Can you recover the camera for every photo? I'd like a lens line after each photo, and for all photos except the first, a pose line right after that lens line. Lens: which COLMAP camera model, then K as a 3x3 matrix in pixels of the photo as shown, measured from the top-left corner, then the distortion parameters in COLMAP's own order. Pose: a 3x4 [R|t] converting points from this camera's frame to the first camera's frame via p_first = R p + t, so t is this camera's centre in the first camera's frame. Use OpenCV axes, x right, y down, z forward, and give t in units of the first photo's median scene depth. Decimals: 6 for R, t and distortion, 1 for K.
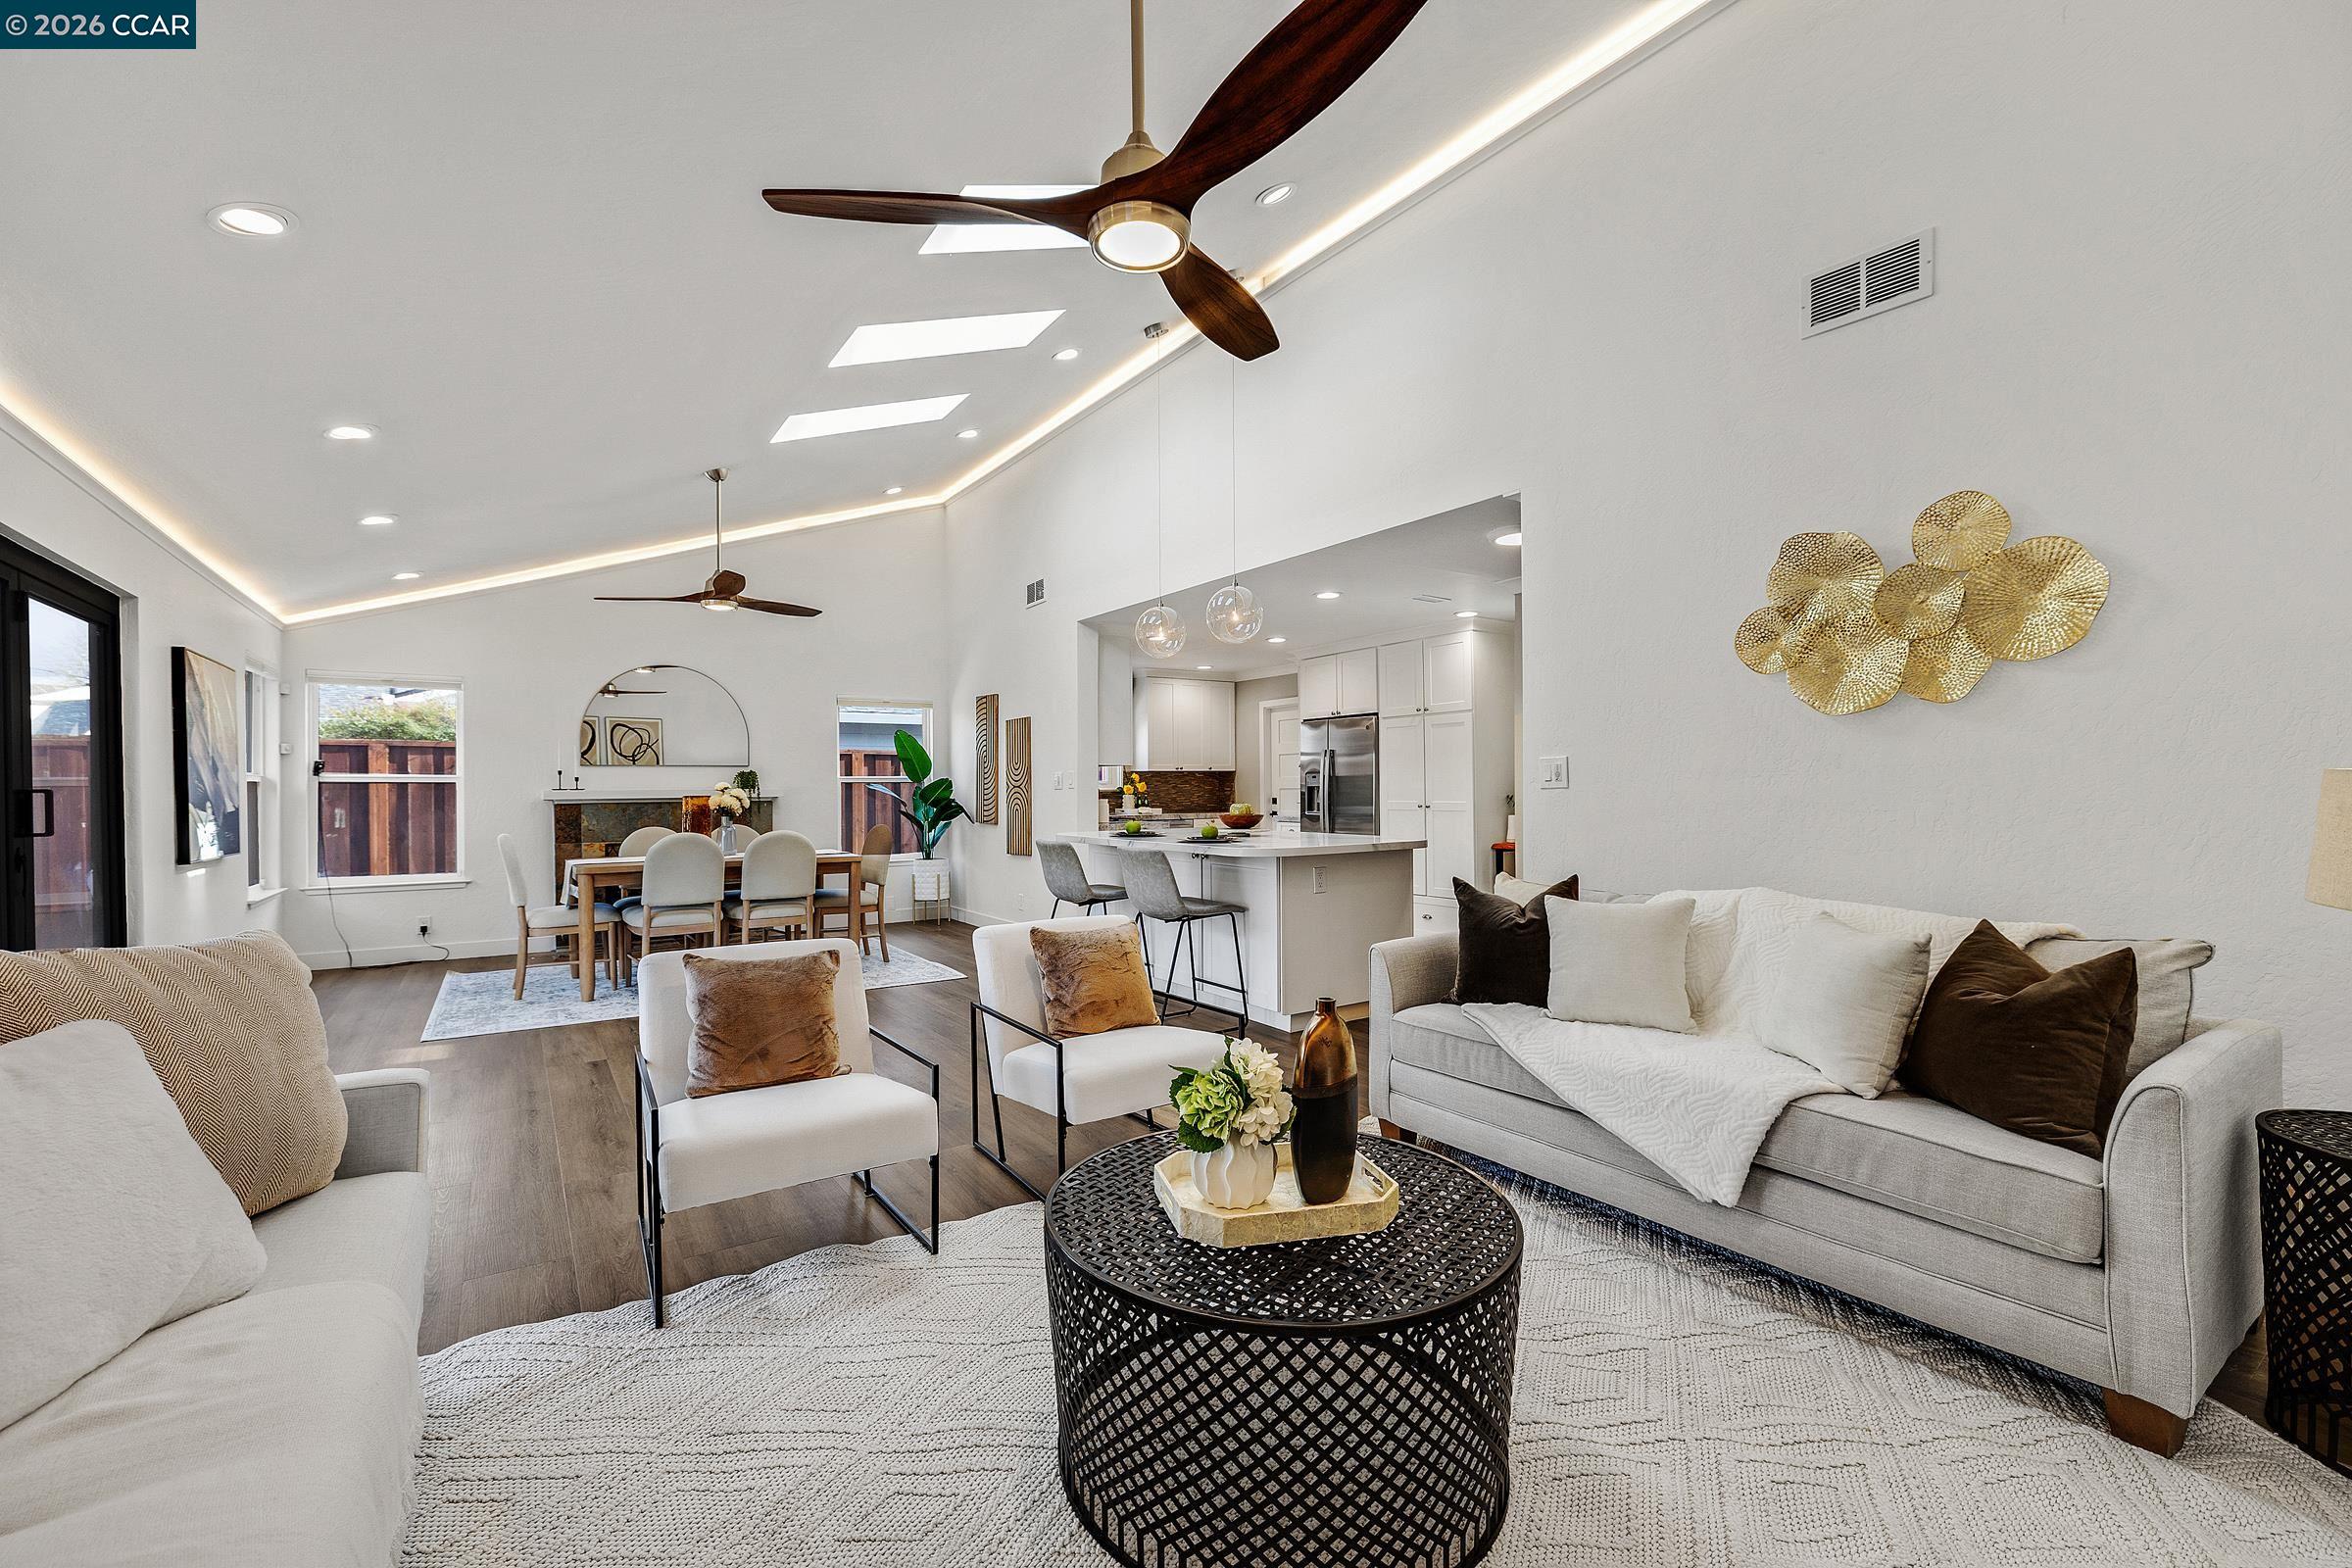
lens RADIAL K [[981.3, 0, 1171.2], [0, 981.3, 783.1], [0, 0, 1]] dist [-0.002415, -0.000004]
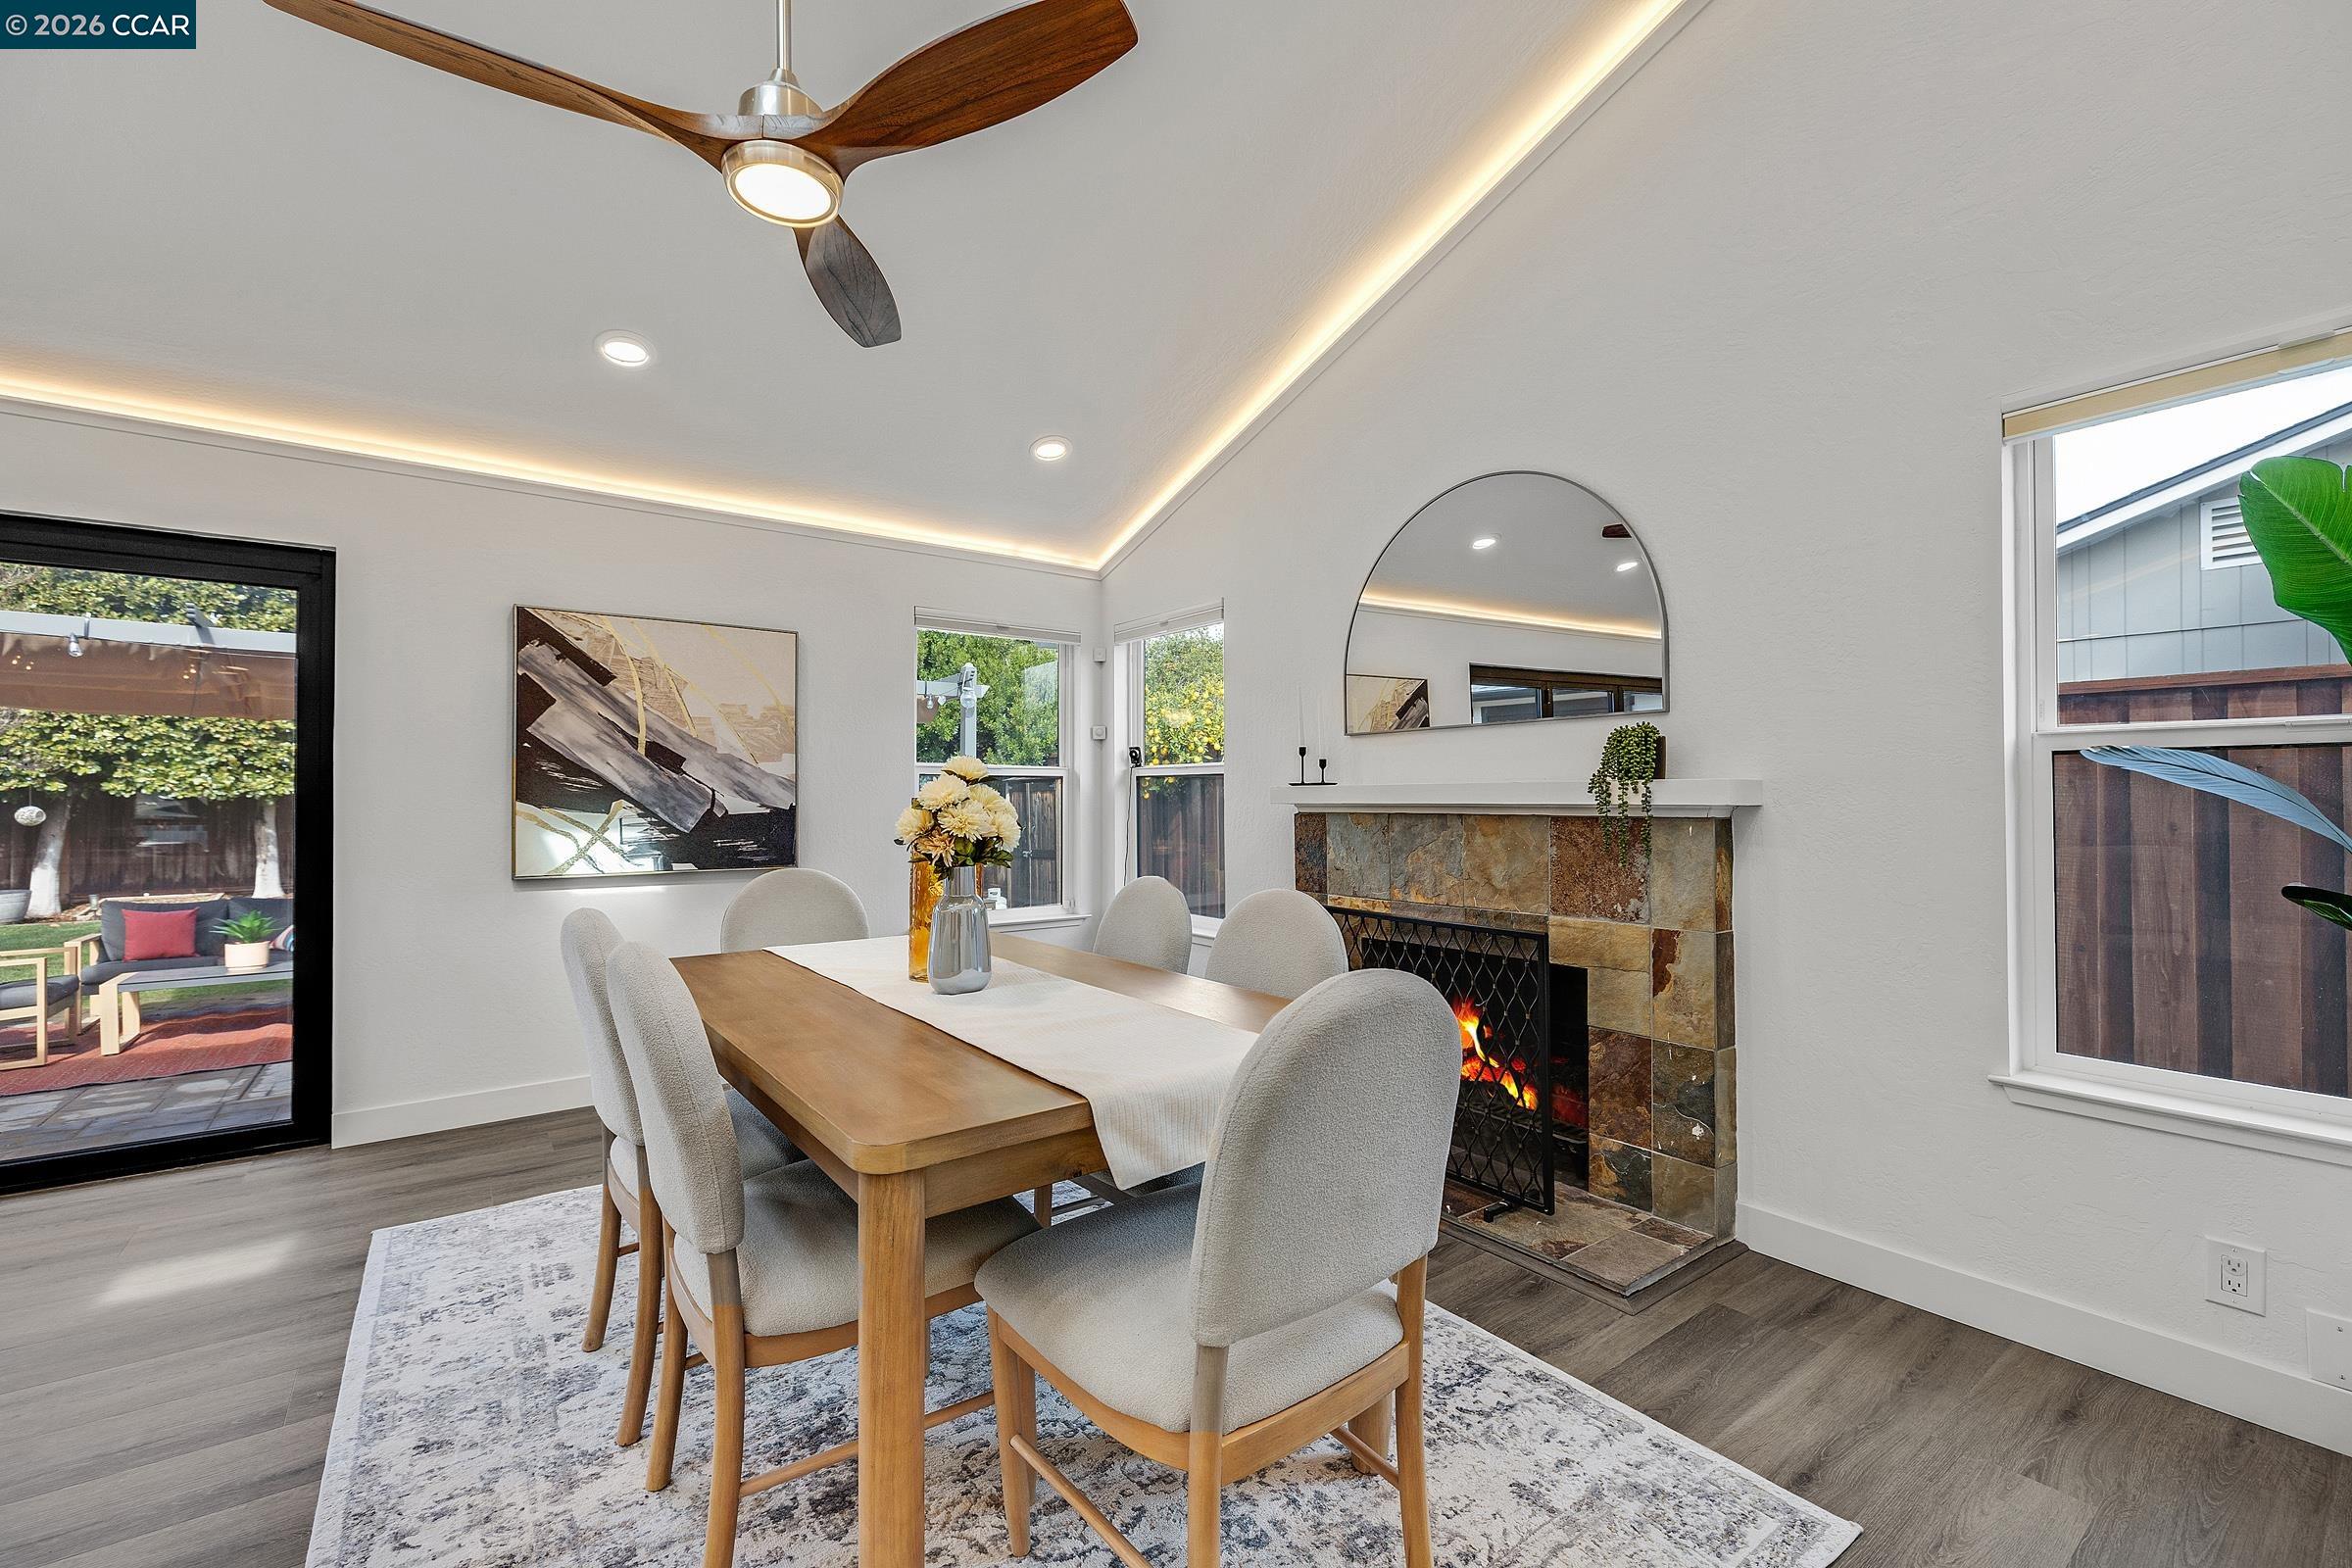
lens RADIAL K [[981.3, 0, 1169.3], [0, 981.3, 788.9], [0, 0, 1]] dist [-0.002415, -0.000004]
pose [[0.035410, -0.001477, -0.999372, -0.101785], [0.006753, 0.999976, -0.001239, 0.007826], [0.999350, -0.006705, 0.035419, 0.796898]]
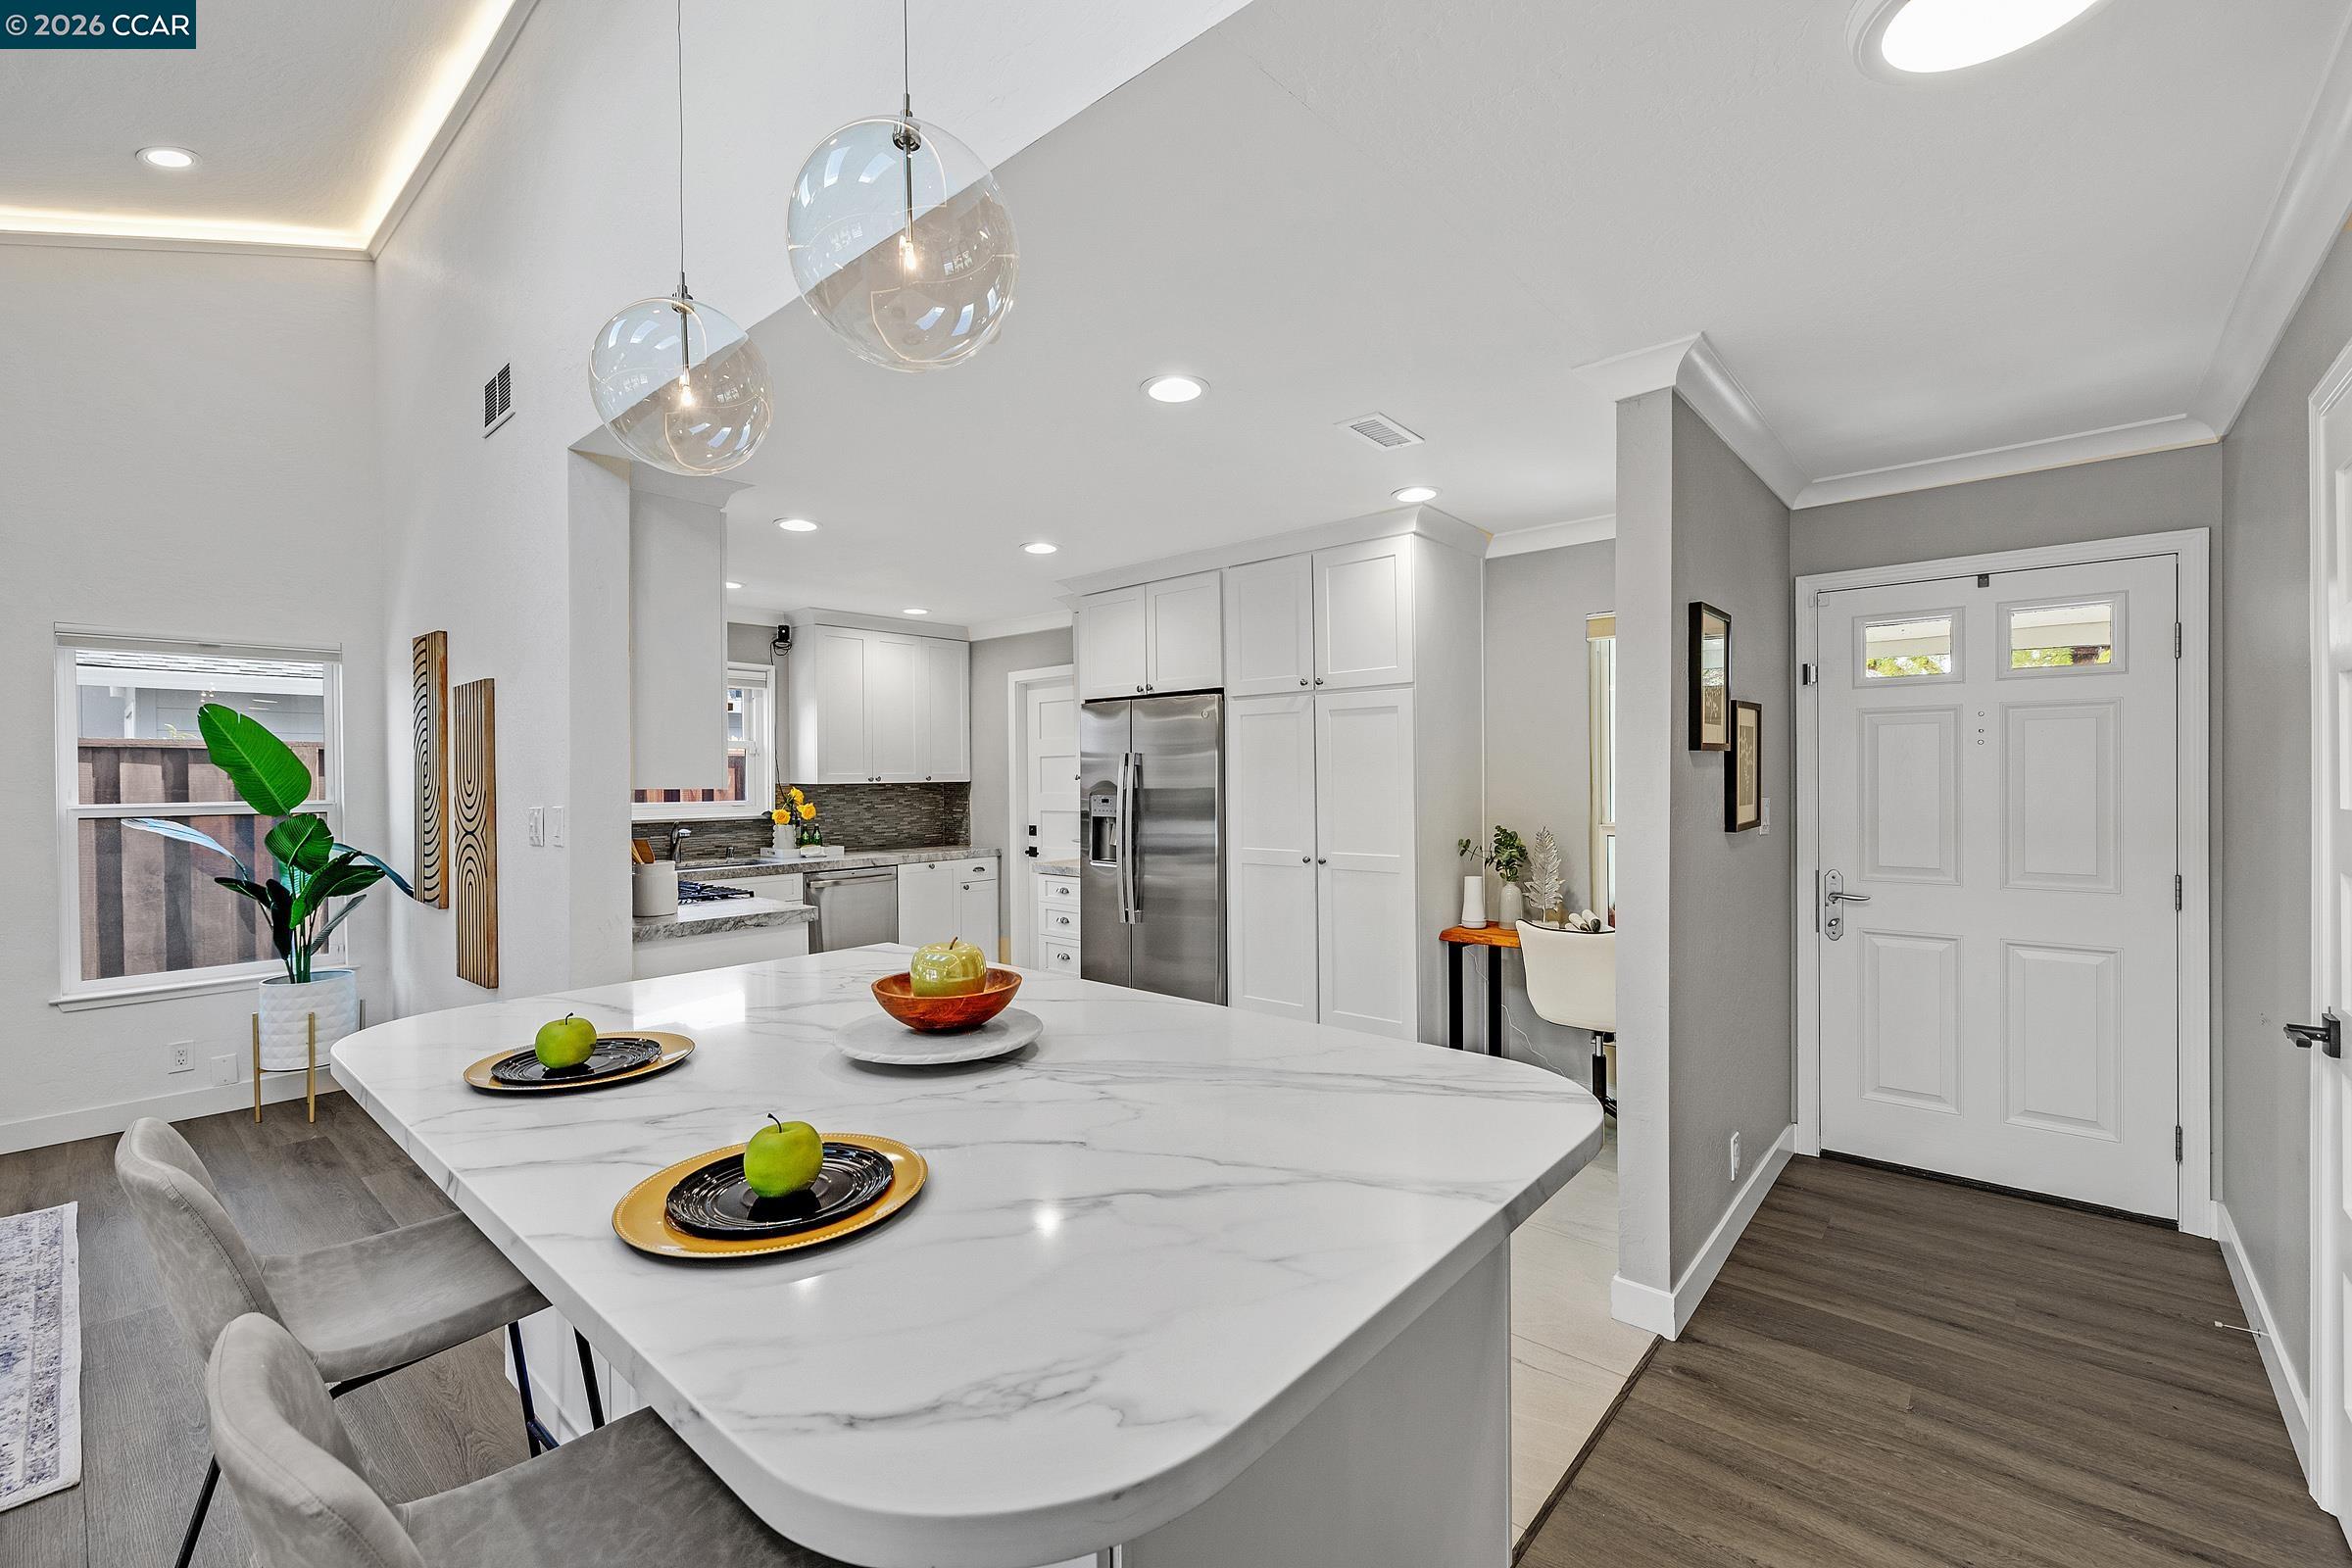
lens RADIAL K [[981.3, 0, 1176.5], [0, 981.3, 777.9], [0, 0, 1]] dist [-0.002415, -0.000004]
pose [[0.966904, -0.000763, 0.255140, 0.041074], [-0.000145, 0.999994, 0.003540, -0.021807], [-0.255141, -0.003460, 0.966898, 0.448694]]
